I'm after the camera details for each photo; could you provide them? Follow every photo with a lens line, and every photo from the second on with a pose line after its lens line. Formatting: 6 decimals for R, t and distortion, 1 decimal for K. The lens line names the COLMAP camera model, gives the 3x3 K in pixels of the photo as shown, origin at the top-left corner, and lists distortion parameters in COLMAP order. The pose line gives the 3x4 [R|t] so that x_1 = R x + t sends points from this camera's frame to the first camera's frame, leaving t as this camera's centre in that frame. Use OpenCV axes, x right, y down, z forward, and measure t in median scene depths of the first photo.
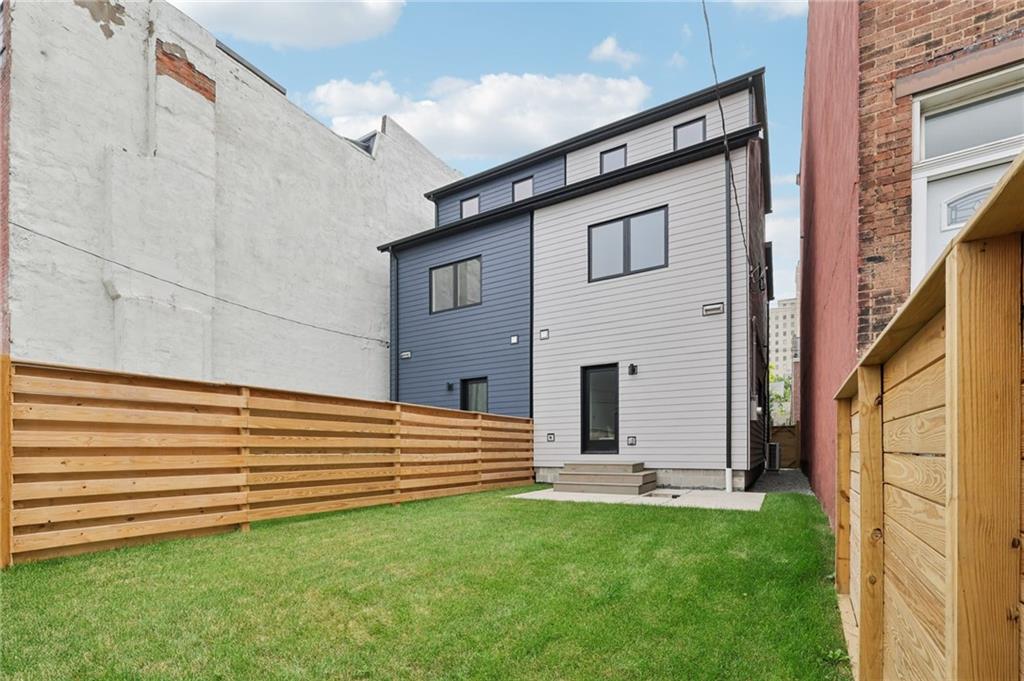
lens RADIAL K [[473.8, 0, 511.0], [0, 473.8, 452.6], [0, 0, 1]] dist [-0.001143, 0.000228]
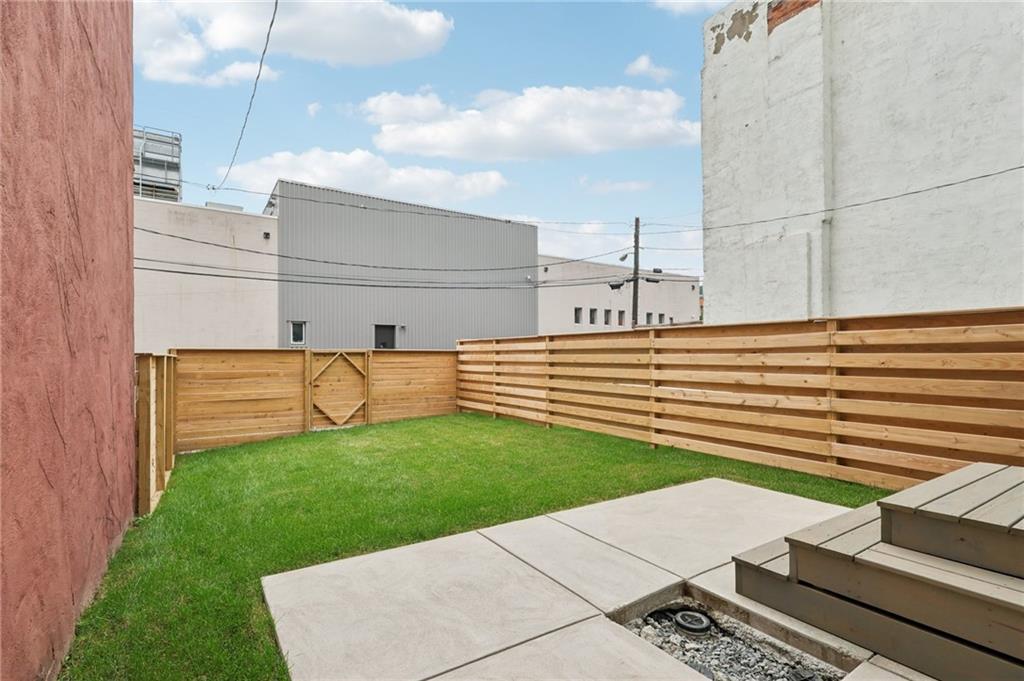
lens RADIAL K [[485.6, 0, 514.1], [0, 485.6, 355.0], [0, 0, 1]] dist [0.000335, 0.000402]
pose [[-0.427772, -0.000544, -0.903887, 0.499953], [-0.000378, 1.000000, -0.000423, -0.039452], [0.903887, 0.000160, -0.427772, 0.864127]]
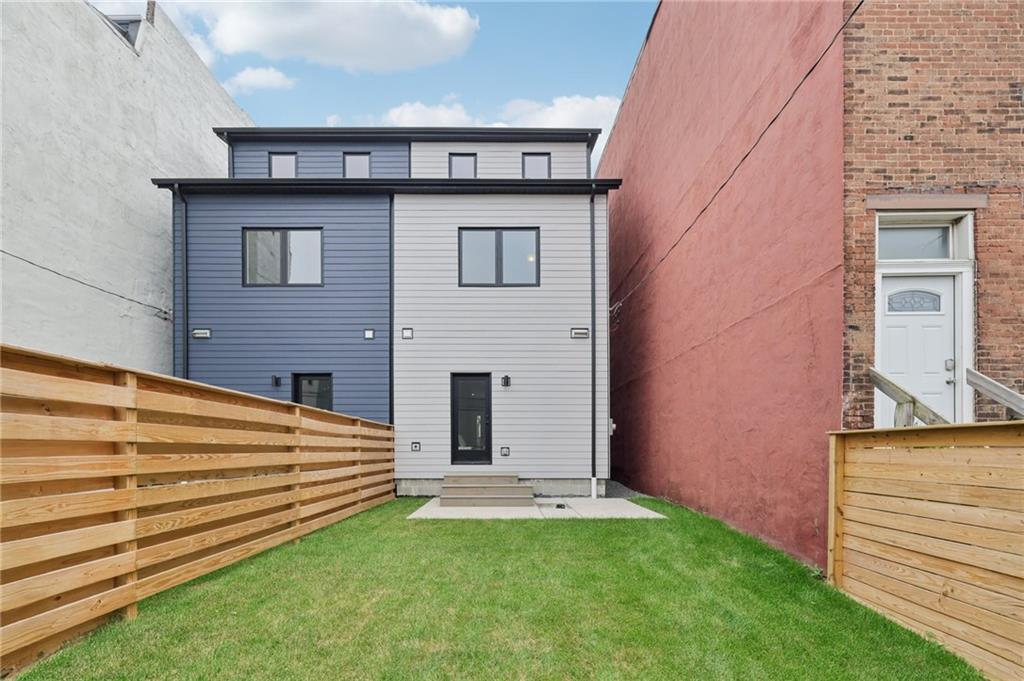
lens RADIAL K [[467.4, 0, 517.9], [0, 467.4, 453.2], [0, 0, 1]] dist [-0.002037, 0.000777]
pose [[0.853933, 0.002282, 0.520378, -0.237997], [-0.002511, 0.999997, -0.000265, -0.020997], [-0.520377, -0.001080, 0.853936, 0.133480]]
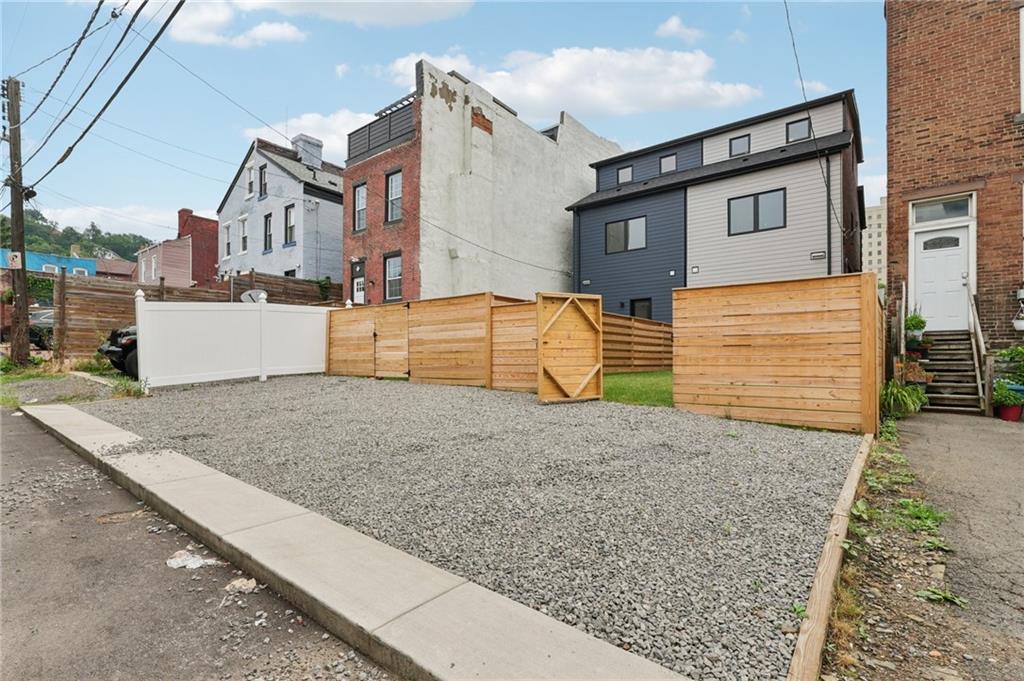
lens RADIAL K [[485.6, 0, 514.1], [0, 485.6, 355.0], [0, 0, 1]] dist [0.000335, 0.000402]
pose [[0.991094, 0.005650, -0.133047, -0.321662], [-0.007844, 0.999842, -0.015977, 0.053572], [0.132936, 0.016878, 0.990981, -0.654644]]
